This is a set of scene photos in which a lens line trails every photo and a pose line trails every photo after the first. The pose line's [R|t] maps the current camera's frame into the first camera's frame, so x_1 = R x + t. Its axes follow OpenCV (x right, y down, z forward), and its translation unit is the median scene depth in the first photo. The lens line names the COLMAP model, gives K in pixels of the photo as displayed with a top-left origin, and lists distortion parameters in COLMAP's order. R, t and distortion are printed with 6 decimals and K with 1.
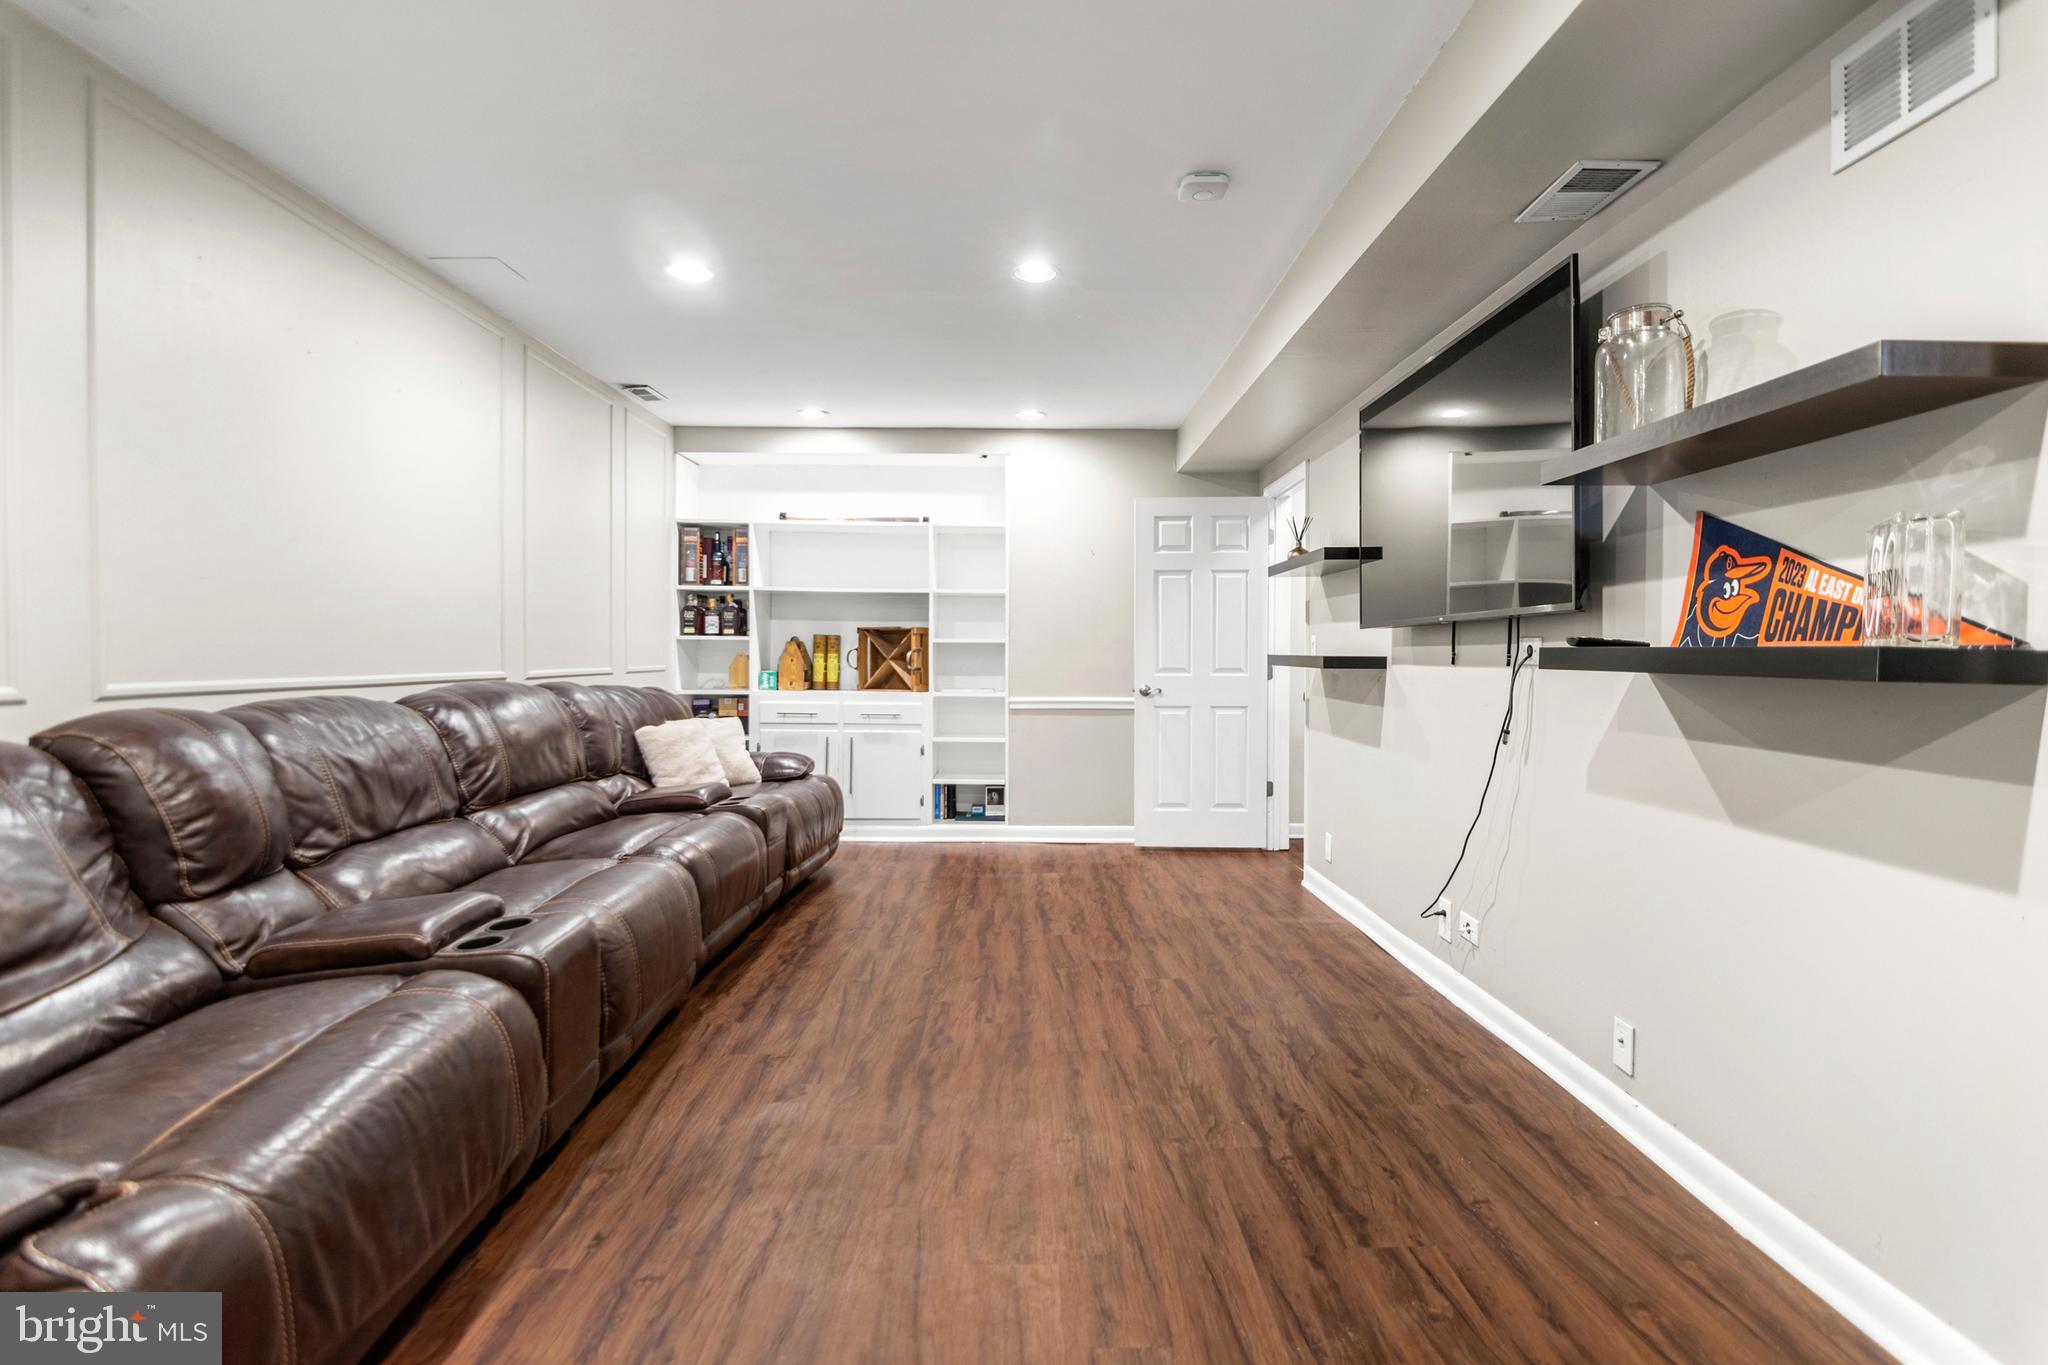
lens RADIAL K [[957.0, 0, 1028.2], [0, 957.0, 650.4], [0, 0, 1]] dist [0.008155, -0.003515]
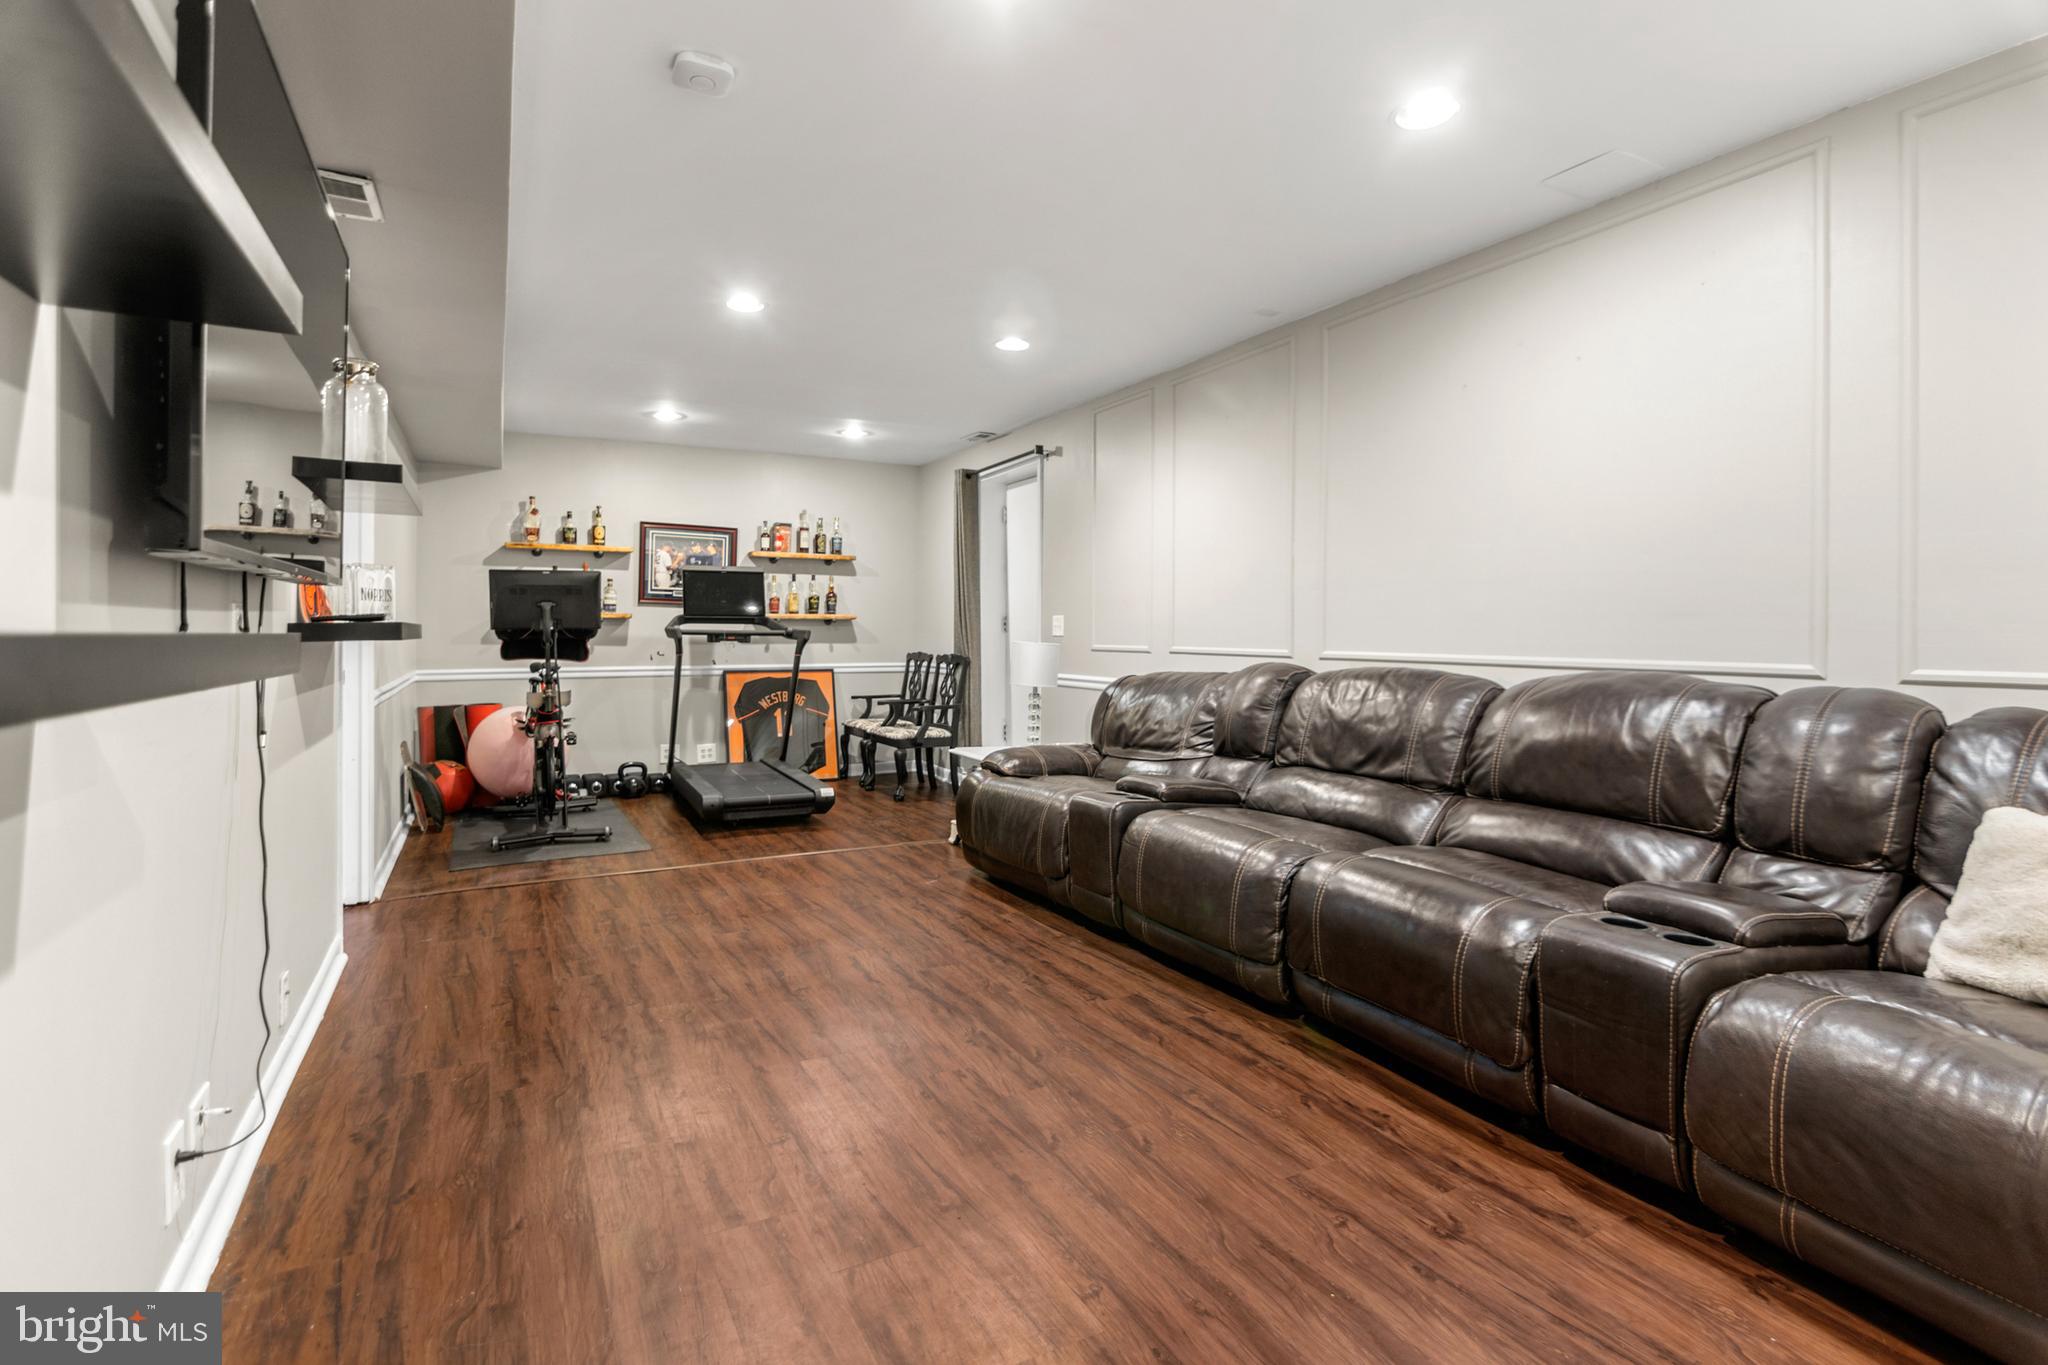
lens RADIAL K [[957.0, 0, 1010.9], [0, 957.0, 631.6], [0, 0, 1]] dist [0.008155, -0.003515]
pose [[-0.884071, -0.005885, -0.467315, 0.341010], [-0.006078, 0.999981, -0.001094, 0.003292], [0.467313, 0.001873, -0.884090, 1.928744]]
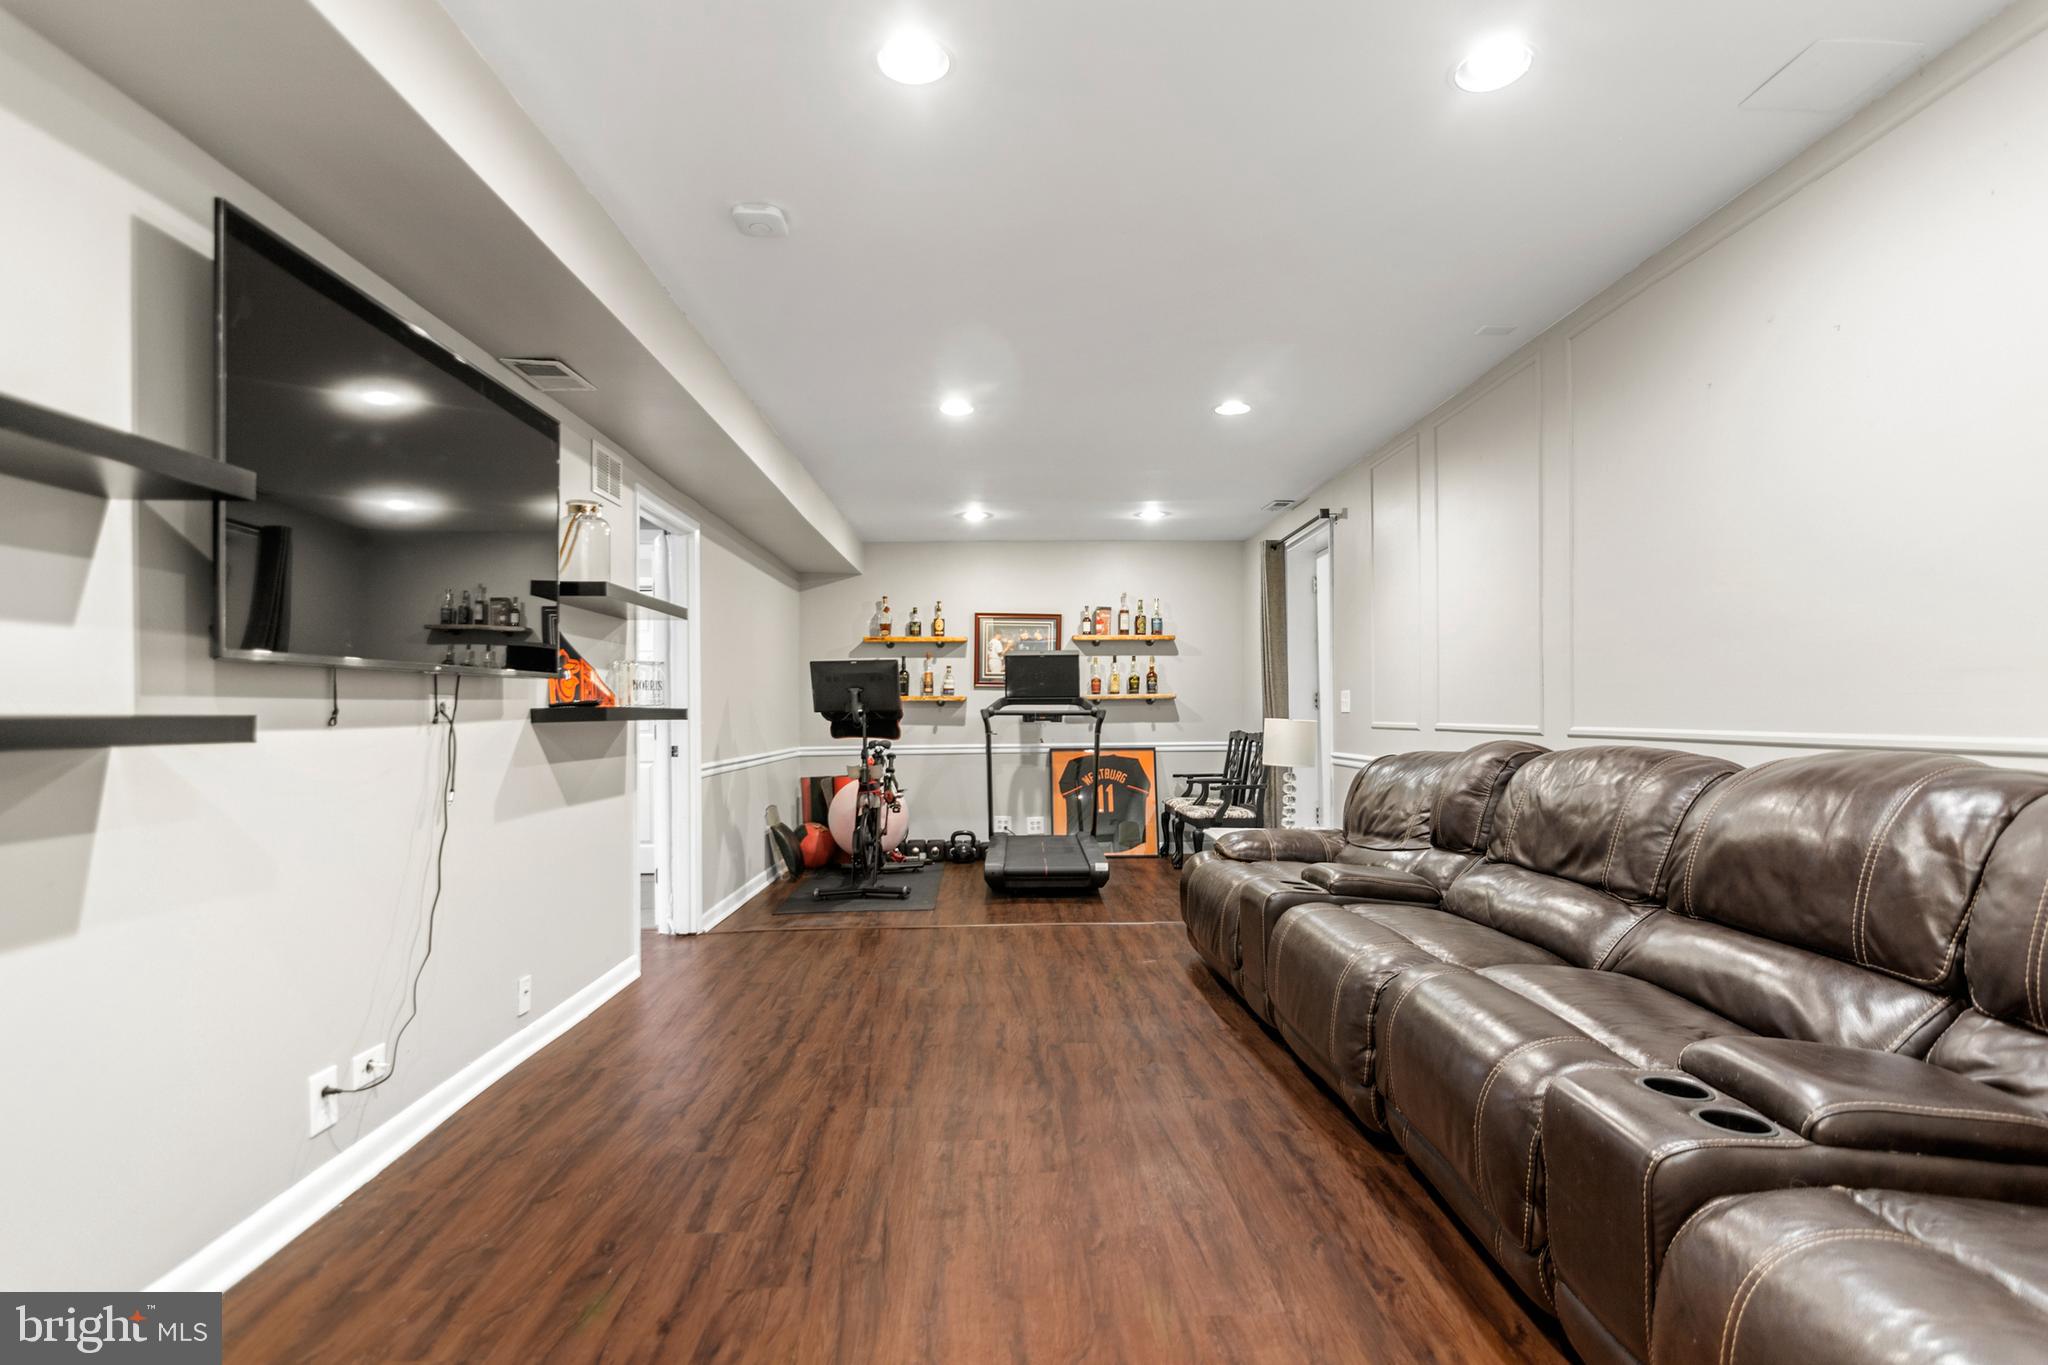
lens RADIAL K [[957.0, 0, 1064.9], [0, 957.0, 702.7], [0, 0, 1]] dist [0.008155, -0.003515]
pose [[-0.997927, 0.004776, -0.064174, -0.058423], [0.005463, 0.999930, -0.010540, 0.007745], [0.064119, -0.010869, -0.997883, 2.031401]]
